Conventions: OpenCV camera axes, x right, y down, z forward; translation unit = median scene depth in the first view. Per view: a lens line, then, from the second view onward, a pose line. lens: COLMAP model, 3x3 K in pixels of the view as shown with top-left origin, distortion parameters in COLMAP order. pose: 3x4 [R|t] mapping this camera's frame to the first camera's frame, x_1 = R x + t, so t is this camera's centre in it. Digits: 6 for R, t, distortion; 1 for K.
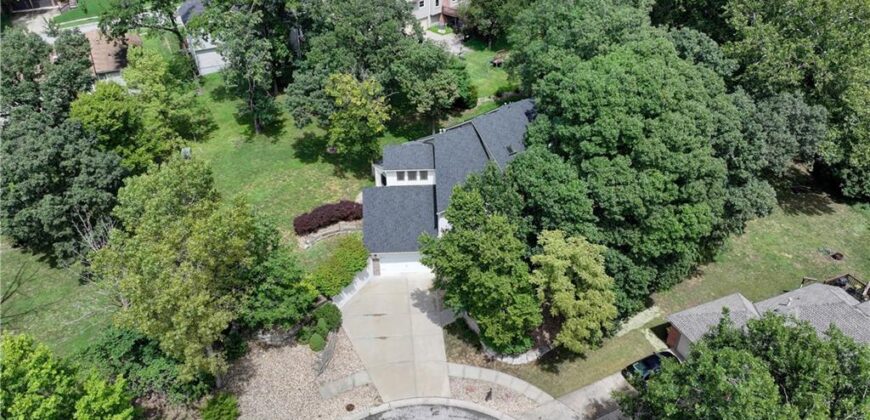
lens RADIAL K [[606.6, 0, 438.7], [0, 606.6, 209.6], [0, 0, 1]] dist [-0.001571, 0.013291]
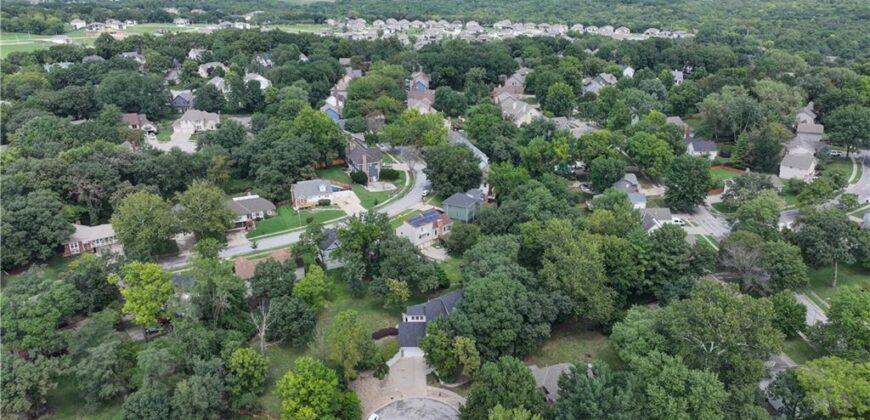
lens RADIAL K [[606.6, 0, 437.3], [0, 606.6, 207.2], [0, 0, 1]] dist [-0.001571, 0.013291]
pose [[0.998932, 0.017998, -0.042546, 0.155549], [-0.027762, 0.970006, -0.241491, 0.117765], [0.036923, 0.242414, 0.969470, -1.778825]]
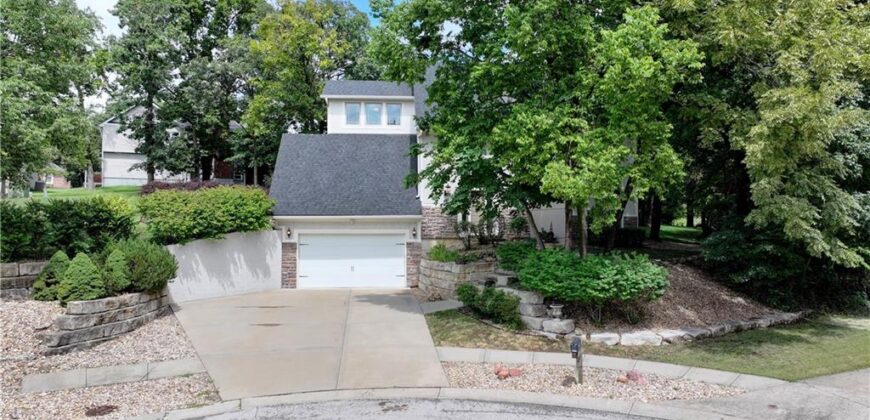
lens RADIAL K [[606.6, 0, 433.7], [0, 606.6, 212.9], [0, 0, 1]] dist [-0.001571, 0.013291]
pose [[0.999920, 0.005159, 0.011545, 0.006951], [0.002636, 0.807910, -0.589299, 0.369958], [-0.012367, 0.589283, 0.807832, 0.620959]]
